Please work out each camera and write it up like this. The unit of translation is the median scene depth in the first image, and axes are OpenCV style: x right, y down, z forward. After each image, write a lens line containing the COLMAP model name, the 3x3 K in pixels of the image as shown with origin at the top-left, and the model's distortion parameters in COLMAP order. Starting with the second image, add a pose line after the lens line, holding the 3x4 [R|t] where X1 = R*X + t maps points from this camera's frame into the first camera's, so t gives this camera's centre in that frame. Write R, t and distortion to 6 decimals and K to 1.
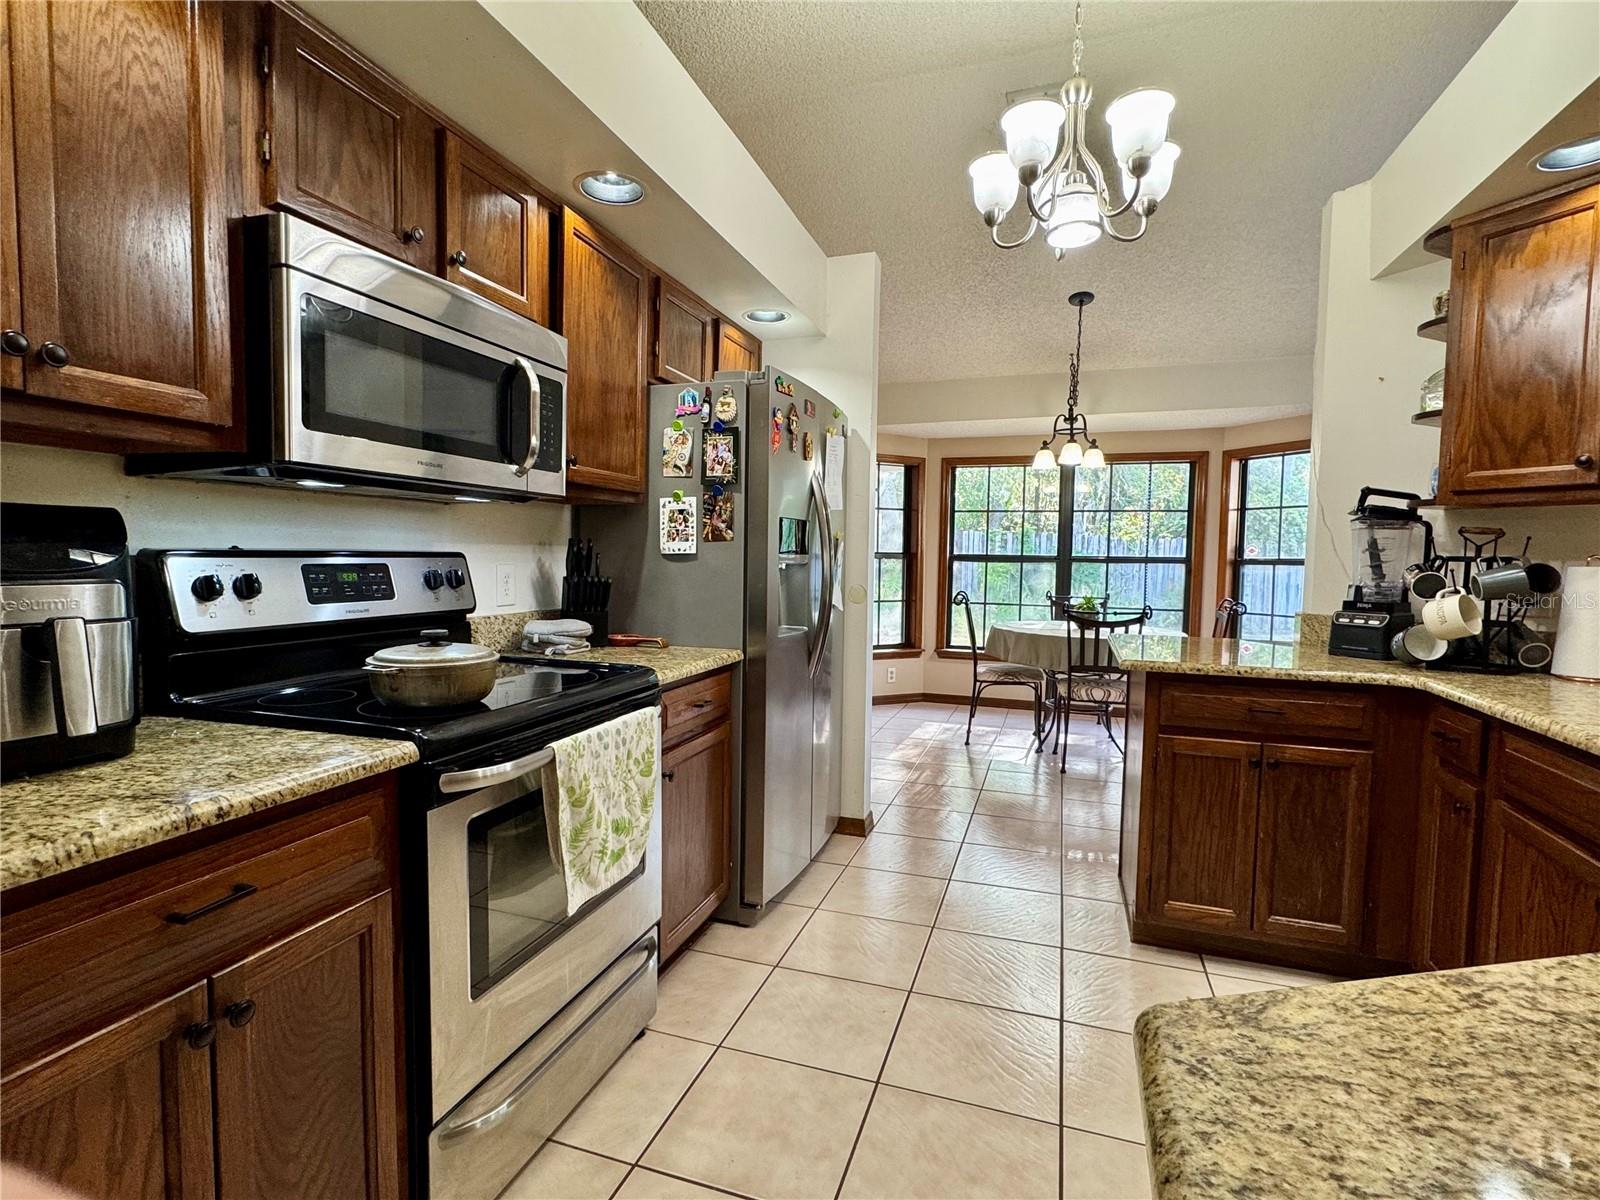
lens RADIAL K [[774.2, 0, 795.8], [0, 774.2, 599.8], [0, 0, 1]] dist [-0.001350, 0.000329]
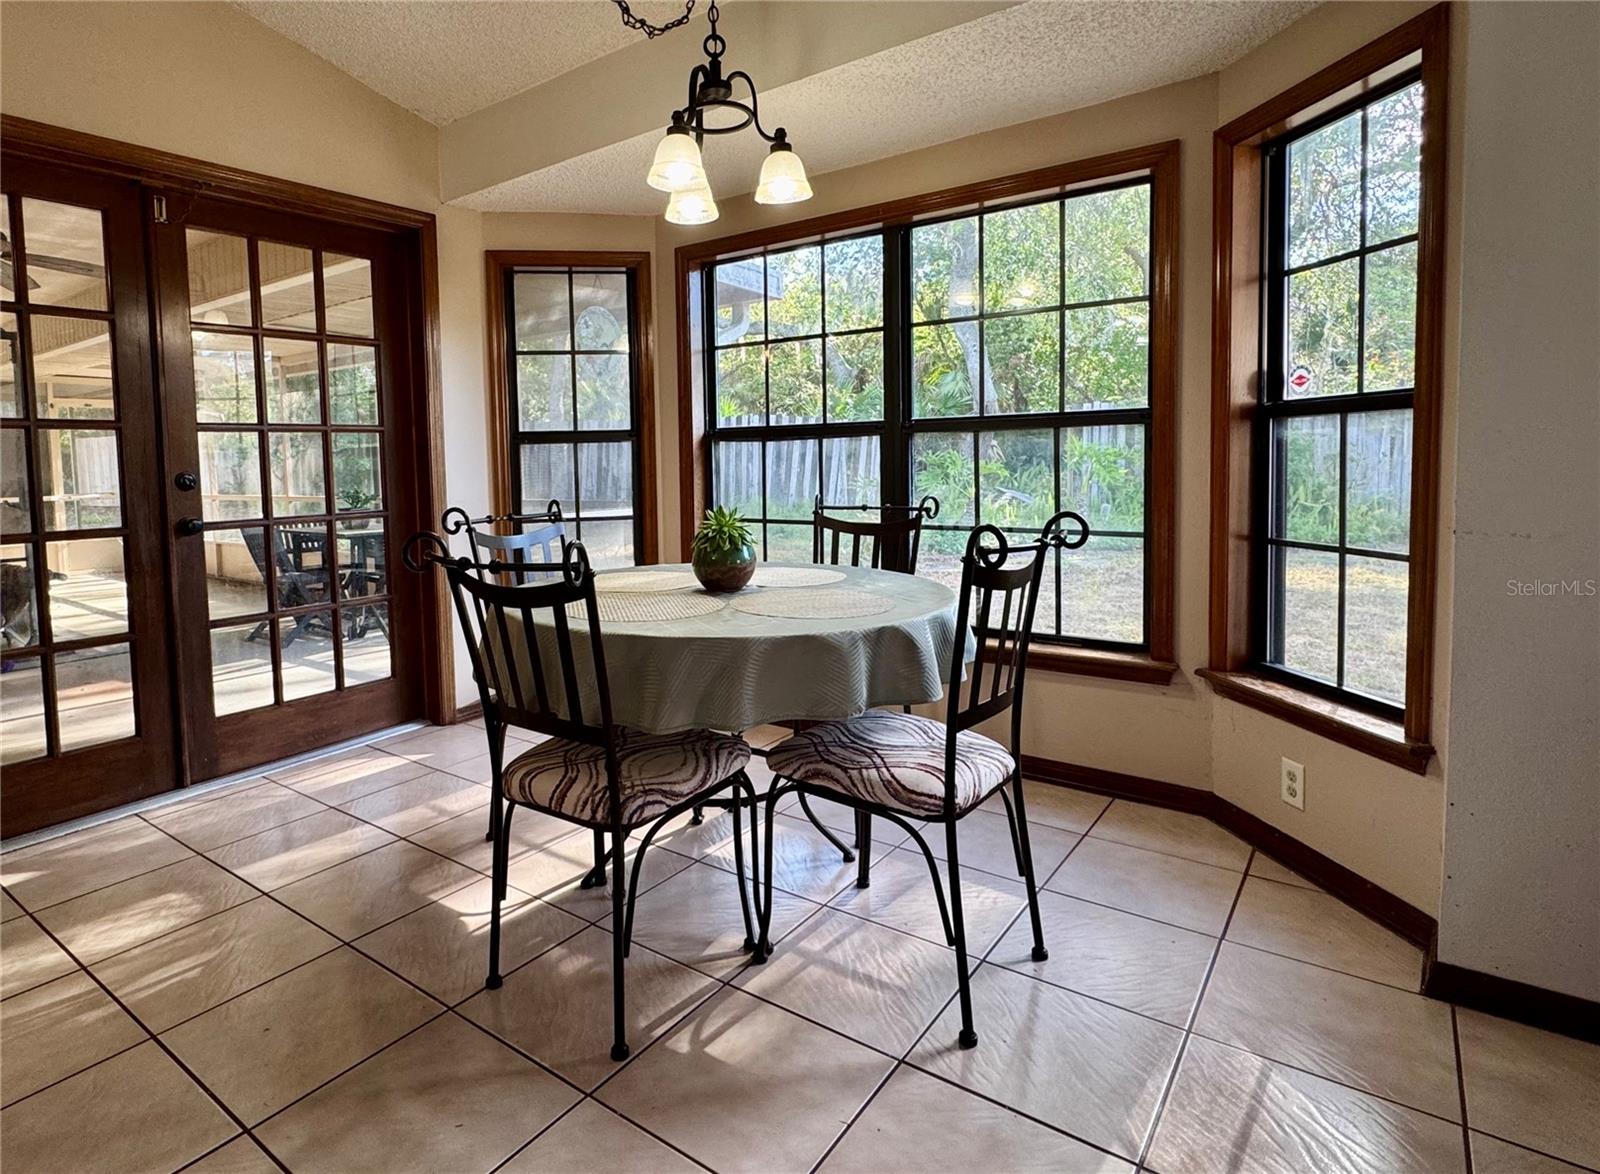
lens RADIAL K [[863.7, 0, 710.4], [0, 863.7, 514.9], [0, 0, 1]] dist [0.003937, -0.000341]
pose [[0.942088, -0.015344, -0.335016, 1.027603], [0.018031, 0.999825, 0.004912, -0.007811], [0.334882, -0.010668, 0.942200, 1.122287]]
